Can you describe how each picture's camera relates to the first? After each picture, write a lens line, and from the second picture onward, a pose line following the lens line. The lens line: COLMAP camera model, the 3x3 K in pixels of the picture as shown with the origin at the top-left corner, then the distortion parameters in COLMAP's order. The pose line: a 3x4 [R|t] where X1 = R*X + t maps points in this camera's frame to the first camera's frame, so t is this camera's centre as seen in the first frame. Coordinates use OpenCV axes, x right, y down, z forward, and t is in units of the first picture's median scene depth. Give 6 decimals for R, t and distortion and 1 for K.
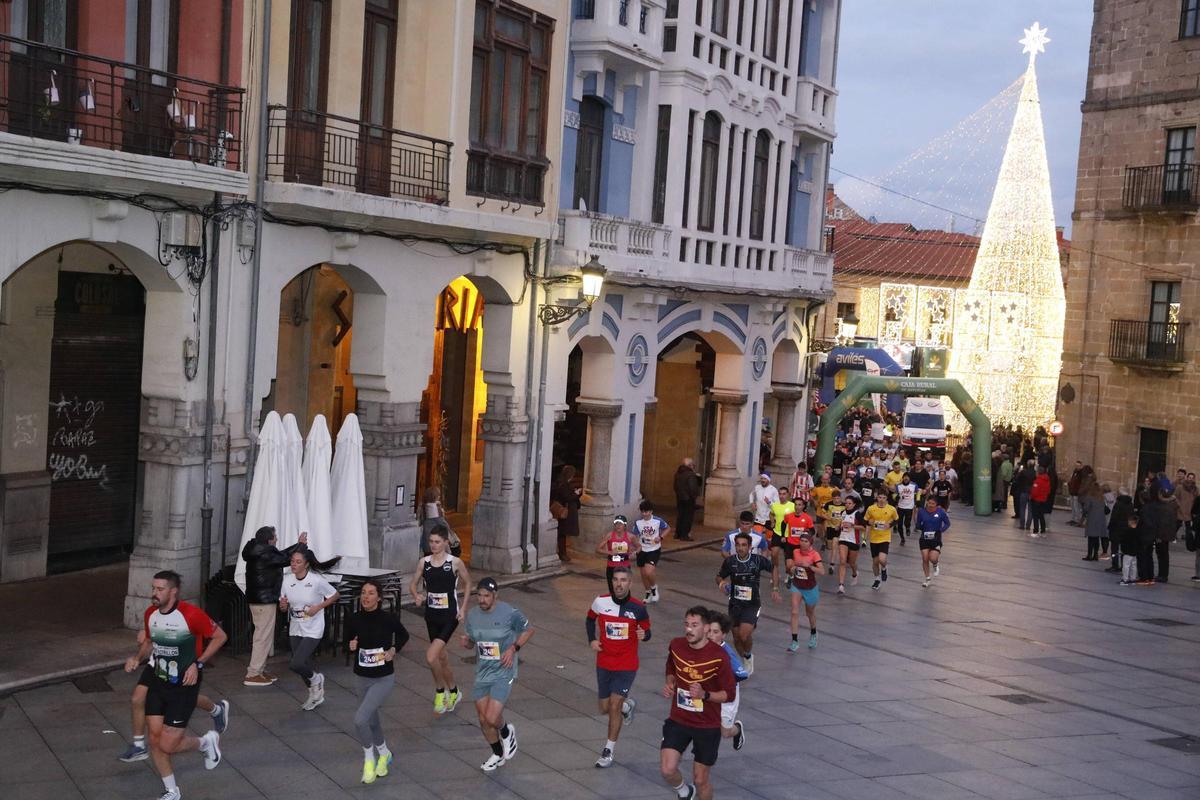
lens RADIAL K [[1459.9, 0, 600.0], [0, 1459.9, 400.0], [0, 0, 1]] dist [0.023903, 0.272103]
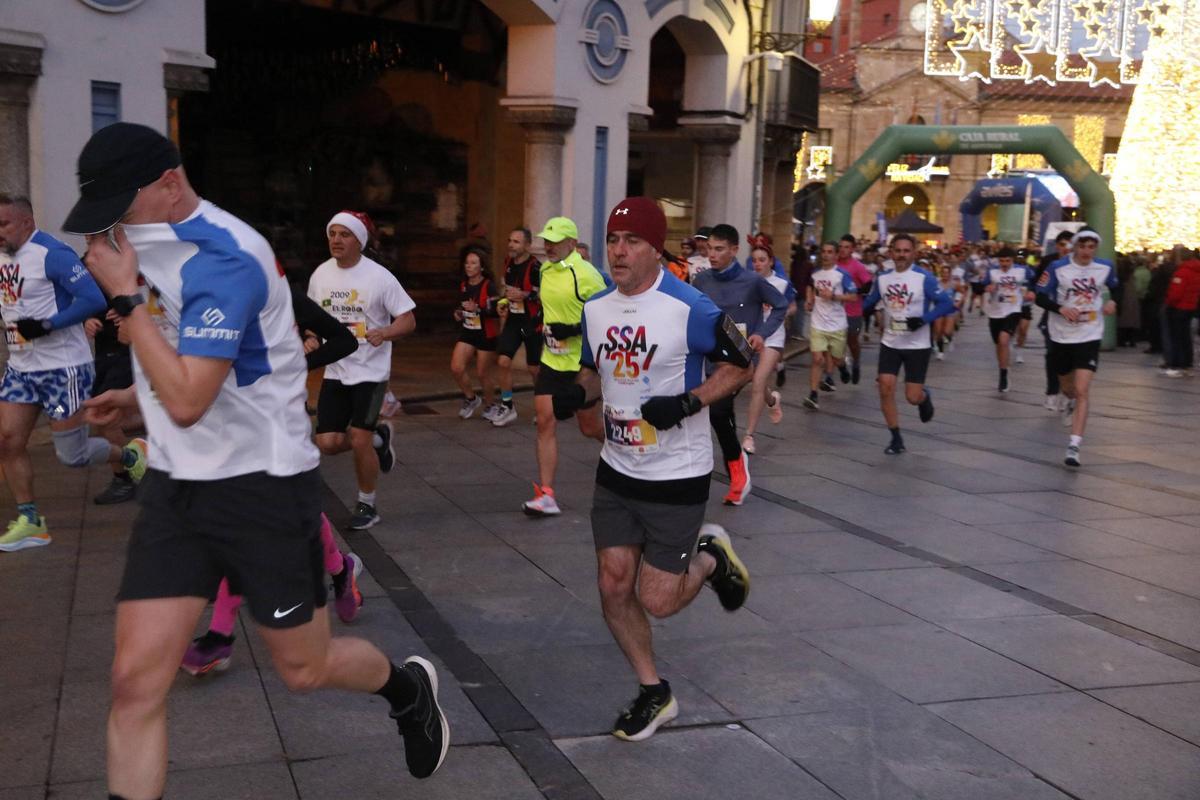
lens RADIAL K [[1459.9, 0, 600.0], [0, 1459.9, 400.0], [0, 0, 1]] dist [0.023903, 0.272103]
pose [[0.993344, -0.024320, -0.112586, 0.145310], [0.034004, 0.995809, 0.084905, 0.047847], [0.110049, -0.088168, 0.990008, 0.440190]]
